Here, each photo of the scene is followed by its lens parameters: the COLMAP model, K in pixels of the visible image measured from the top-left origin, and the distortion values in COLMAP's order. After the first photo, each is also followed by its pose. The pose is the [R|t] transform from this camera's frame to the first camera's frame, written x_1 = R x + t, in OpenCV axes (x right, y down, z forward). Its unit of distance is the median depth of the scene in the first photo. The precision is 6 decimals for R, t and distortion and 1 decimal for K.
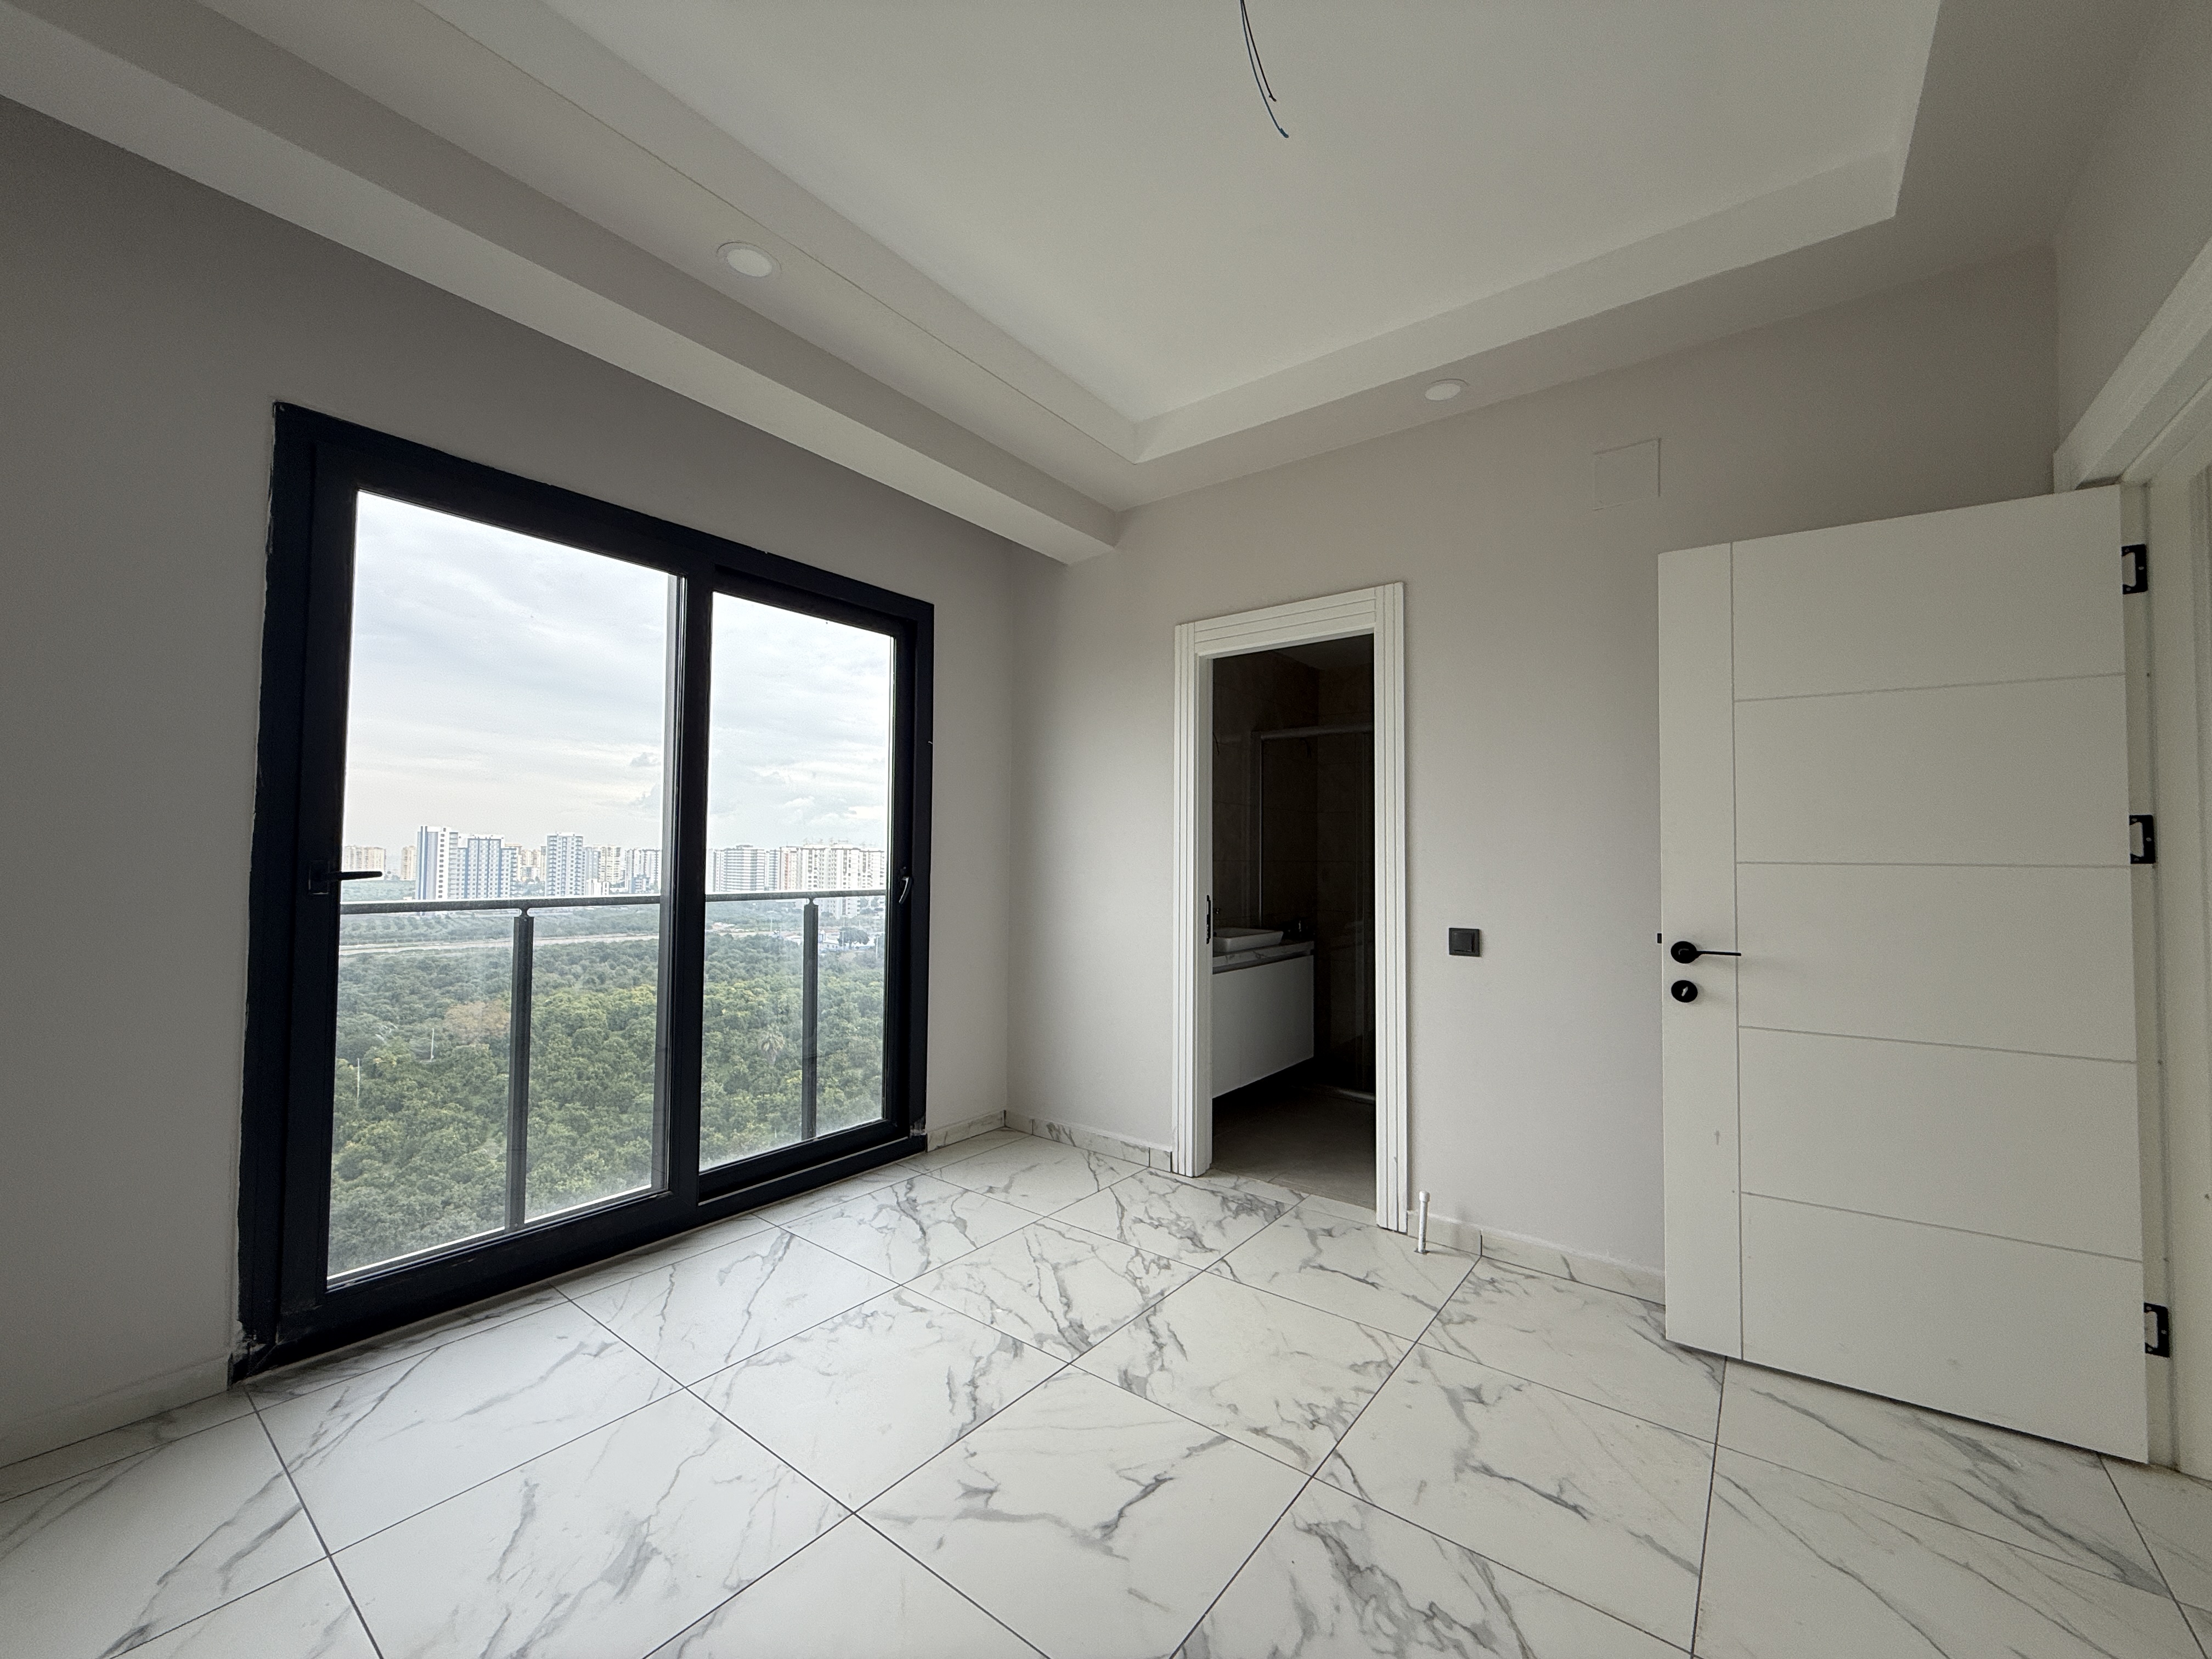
lens RADIAL K [[880.1, 0, 1099.9], [0, 880.1, 827.1], [0, 0, 1]] dist [-0.001217, 0.000426]
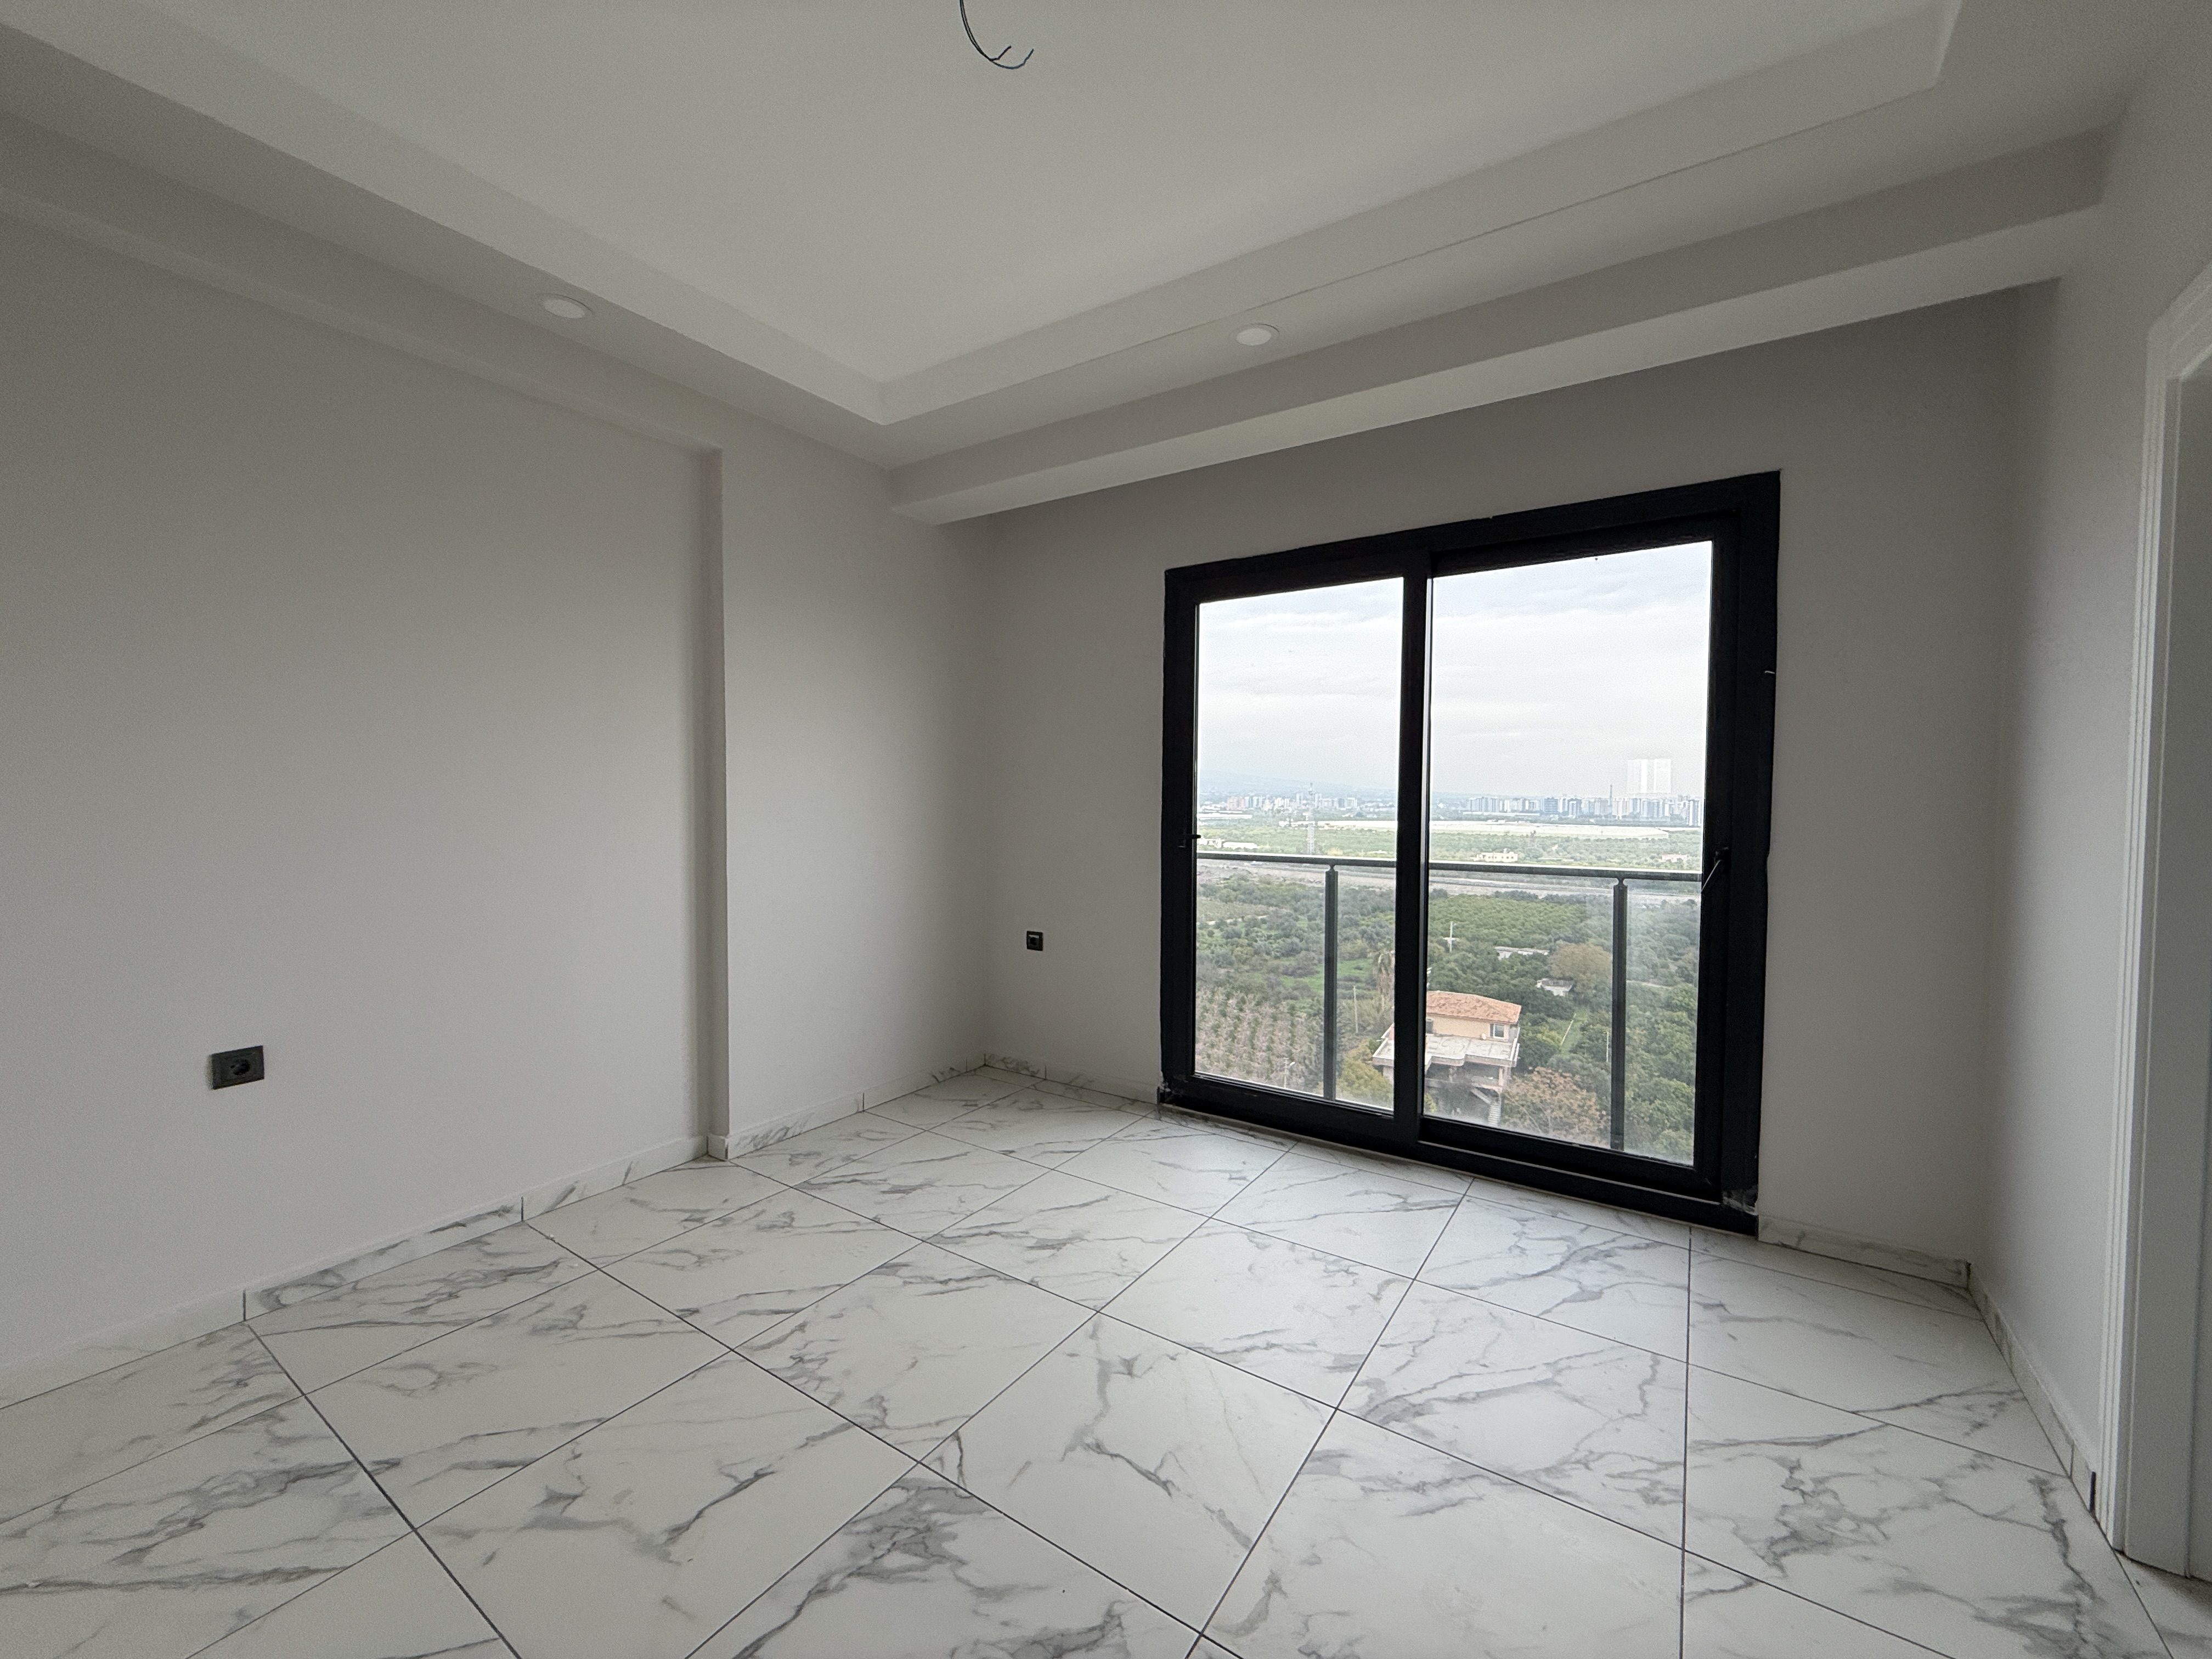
lens RADIAL K [[880.1, 0, 1099.0], [0, 880.1, 825.3], [0, 0, 1]] dist [-0.001217, 0.000426]
pose [[0.061976, 0.019427, -0.997889, 0.701391], [0.030465, 0.999308, 0.021347, -0.007124], [0.997613, -0.031724, 0.061341, 0.610446]]
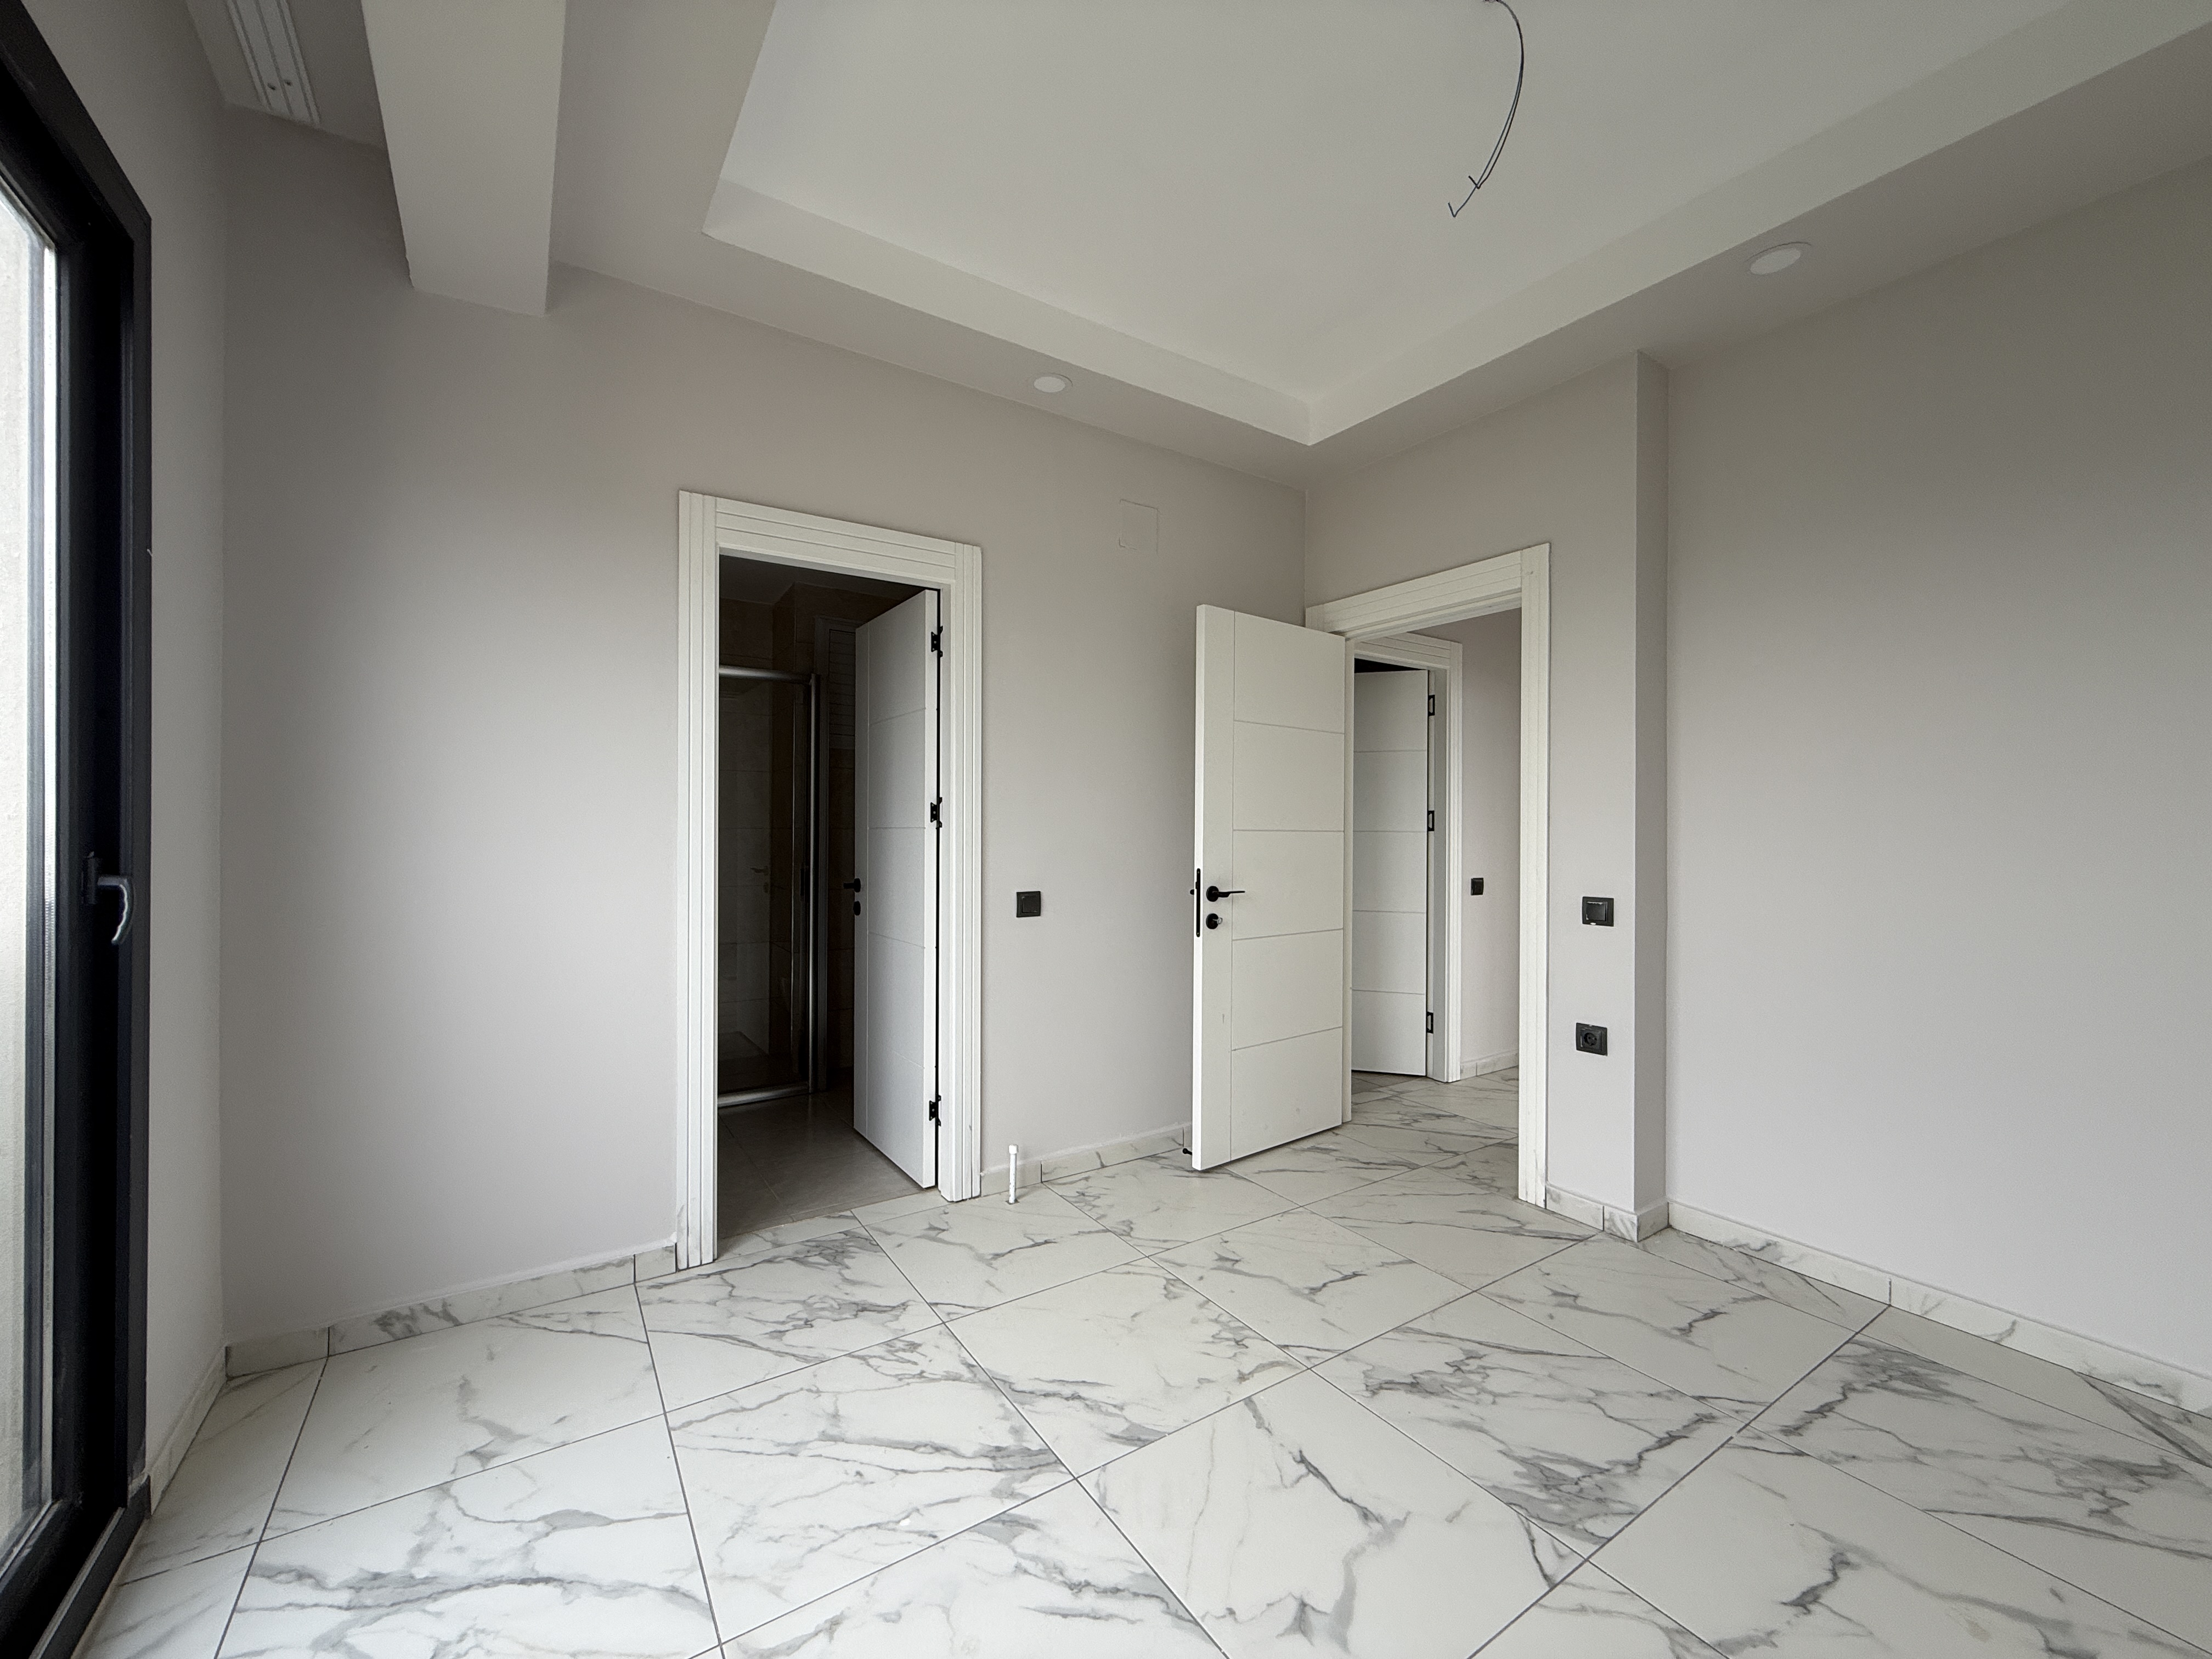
lens RADIAL K [[880.1, 0, 1098.2], [0, 880.1, 827.6], [0, 0, 1]] dist [-0.001217, 0.000426]
pose [[0.325588, -0.005730, 0.945494, -0.644630], [-0.037746, 0.999106, 0.019054, 0.013960], [-0.944758, -0.041893, 0.325081, 0.634490]]
